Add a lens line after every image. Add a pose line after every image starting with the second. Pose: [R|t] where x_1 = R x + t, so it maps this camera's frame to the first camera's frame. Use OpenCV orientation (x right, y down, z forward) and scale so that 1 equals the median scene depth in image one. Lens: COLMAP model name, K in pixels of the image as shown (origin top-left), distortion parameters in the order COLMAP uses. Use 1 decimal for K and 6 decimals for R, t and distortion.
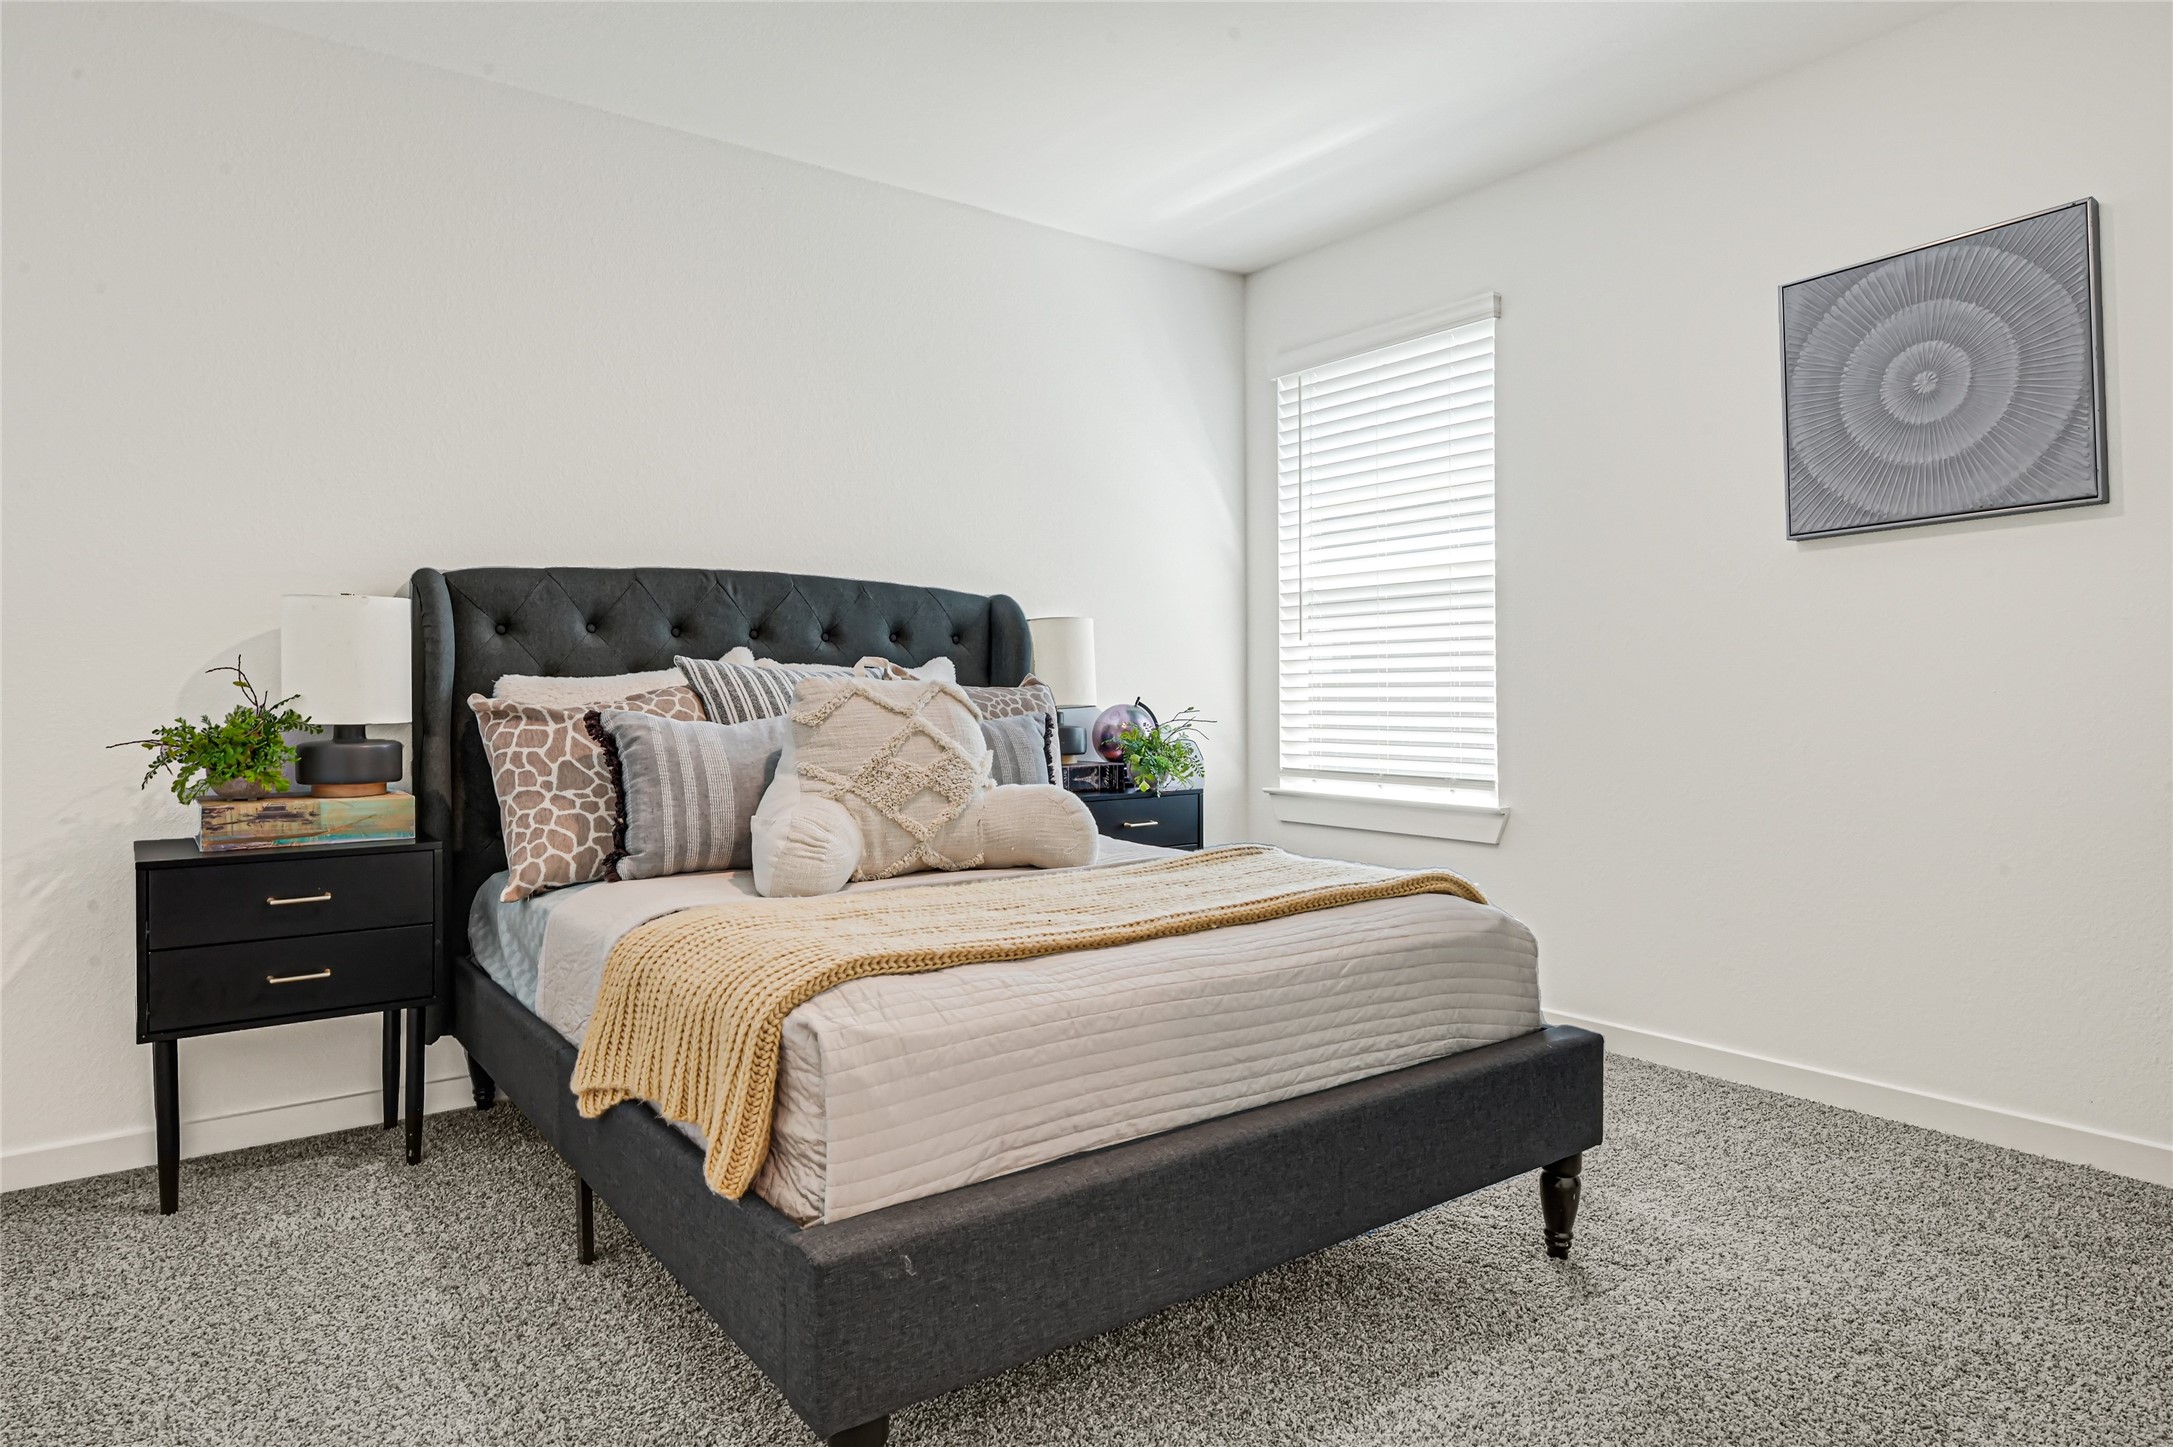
lens RADIAL K [[1277.1, 0, 1051.9], [0, 1277.1, 678.5], [0, 0, 1]] dist [-0.008325, -0.001276]
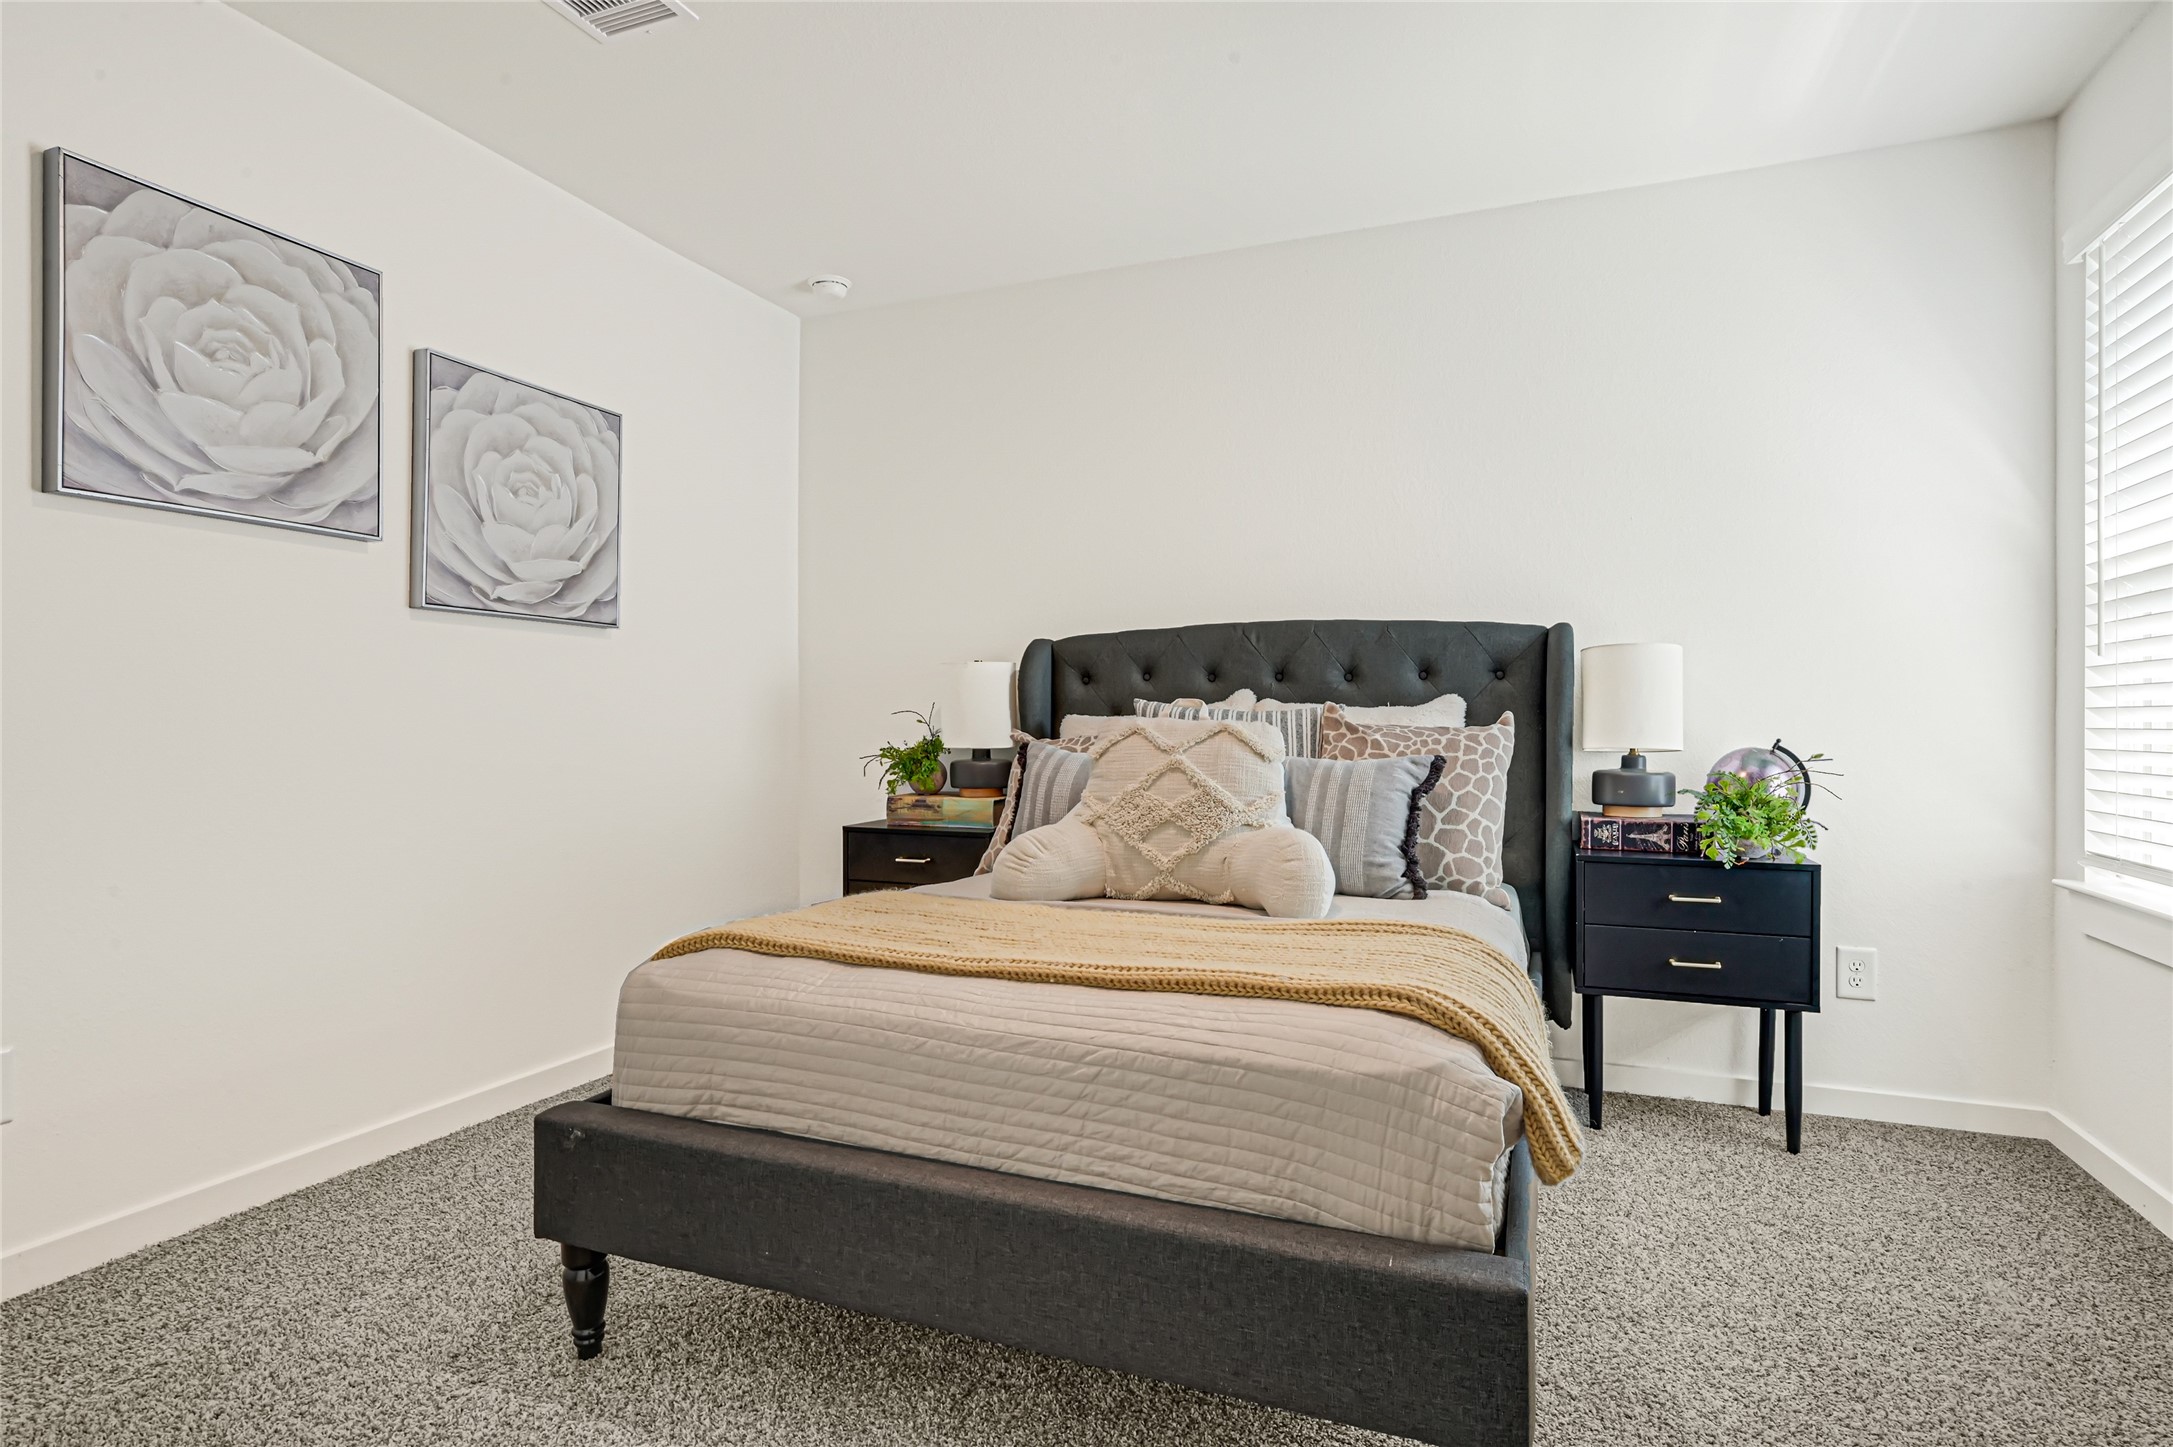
lens RADIAL K [[1110.9, 0, 1084.4], [0, 1110.9, 723.1], [0, 0, 1]] dist [-0.005018, 0.000496]
pose [[0.538215, 0.005876, -0.842787, 0.634399], [0.003135, 0.999955, 0.008974, -0.004922], [0.842801, -0.007472, 0.538173, 0.431705]]
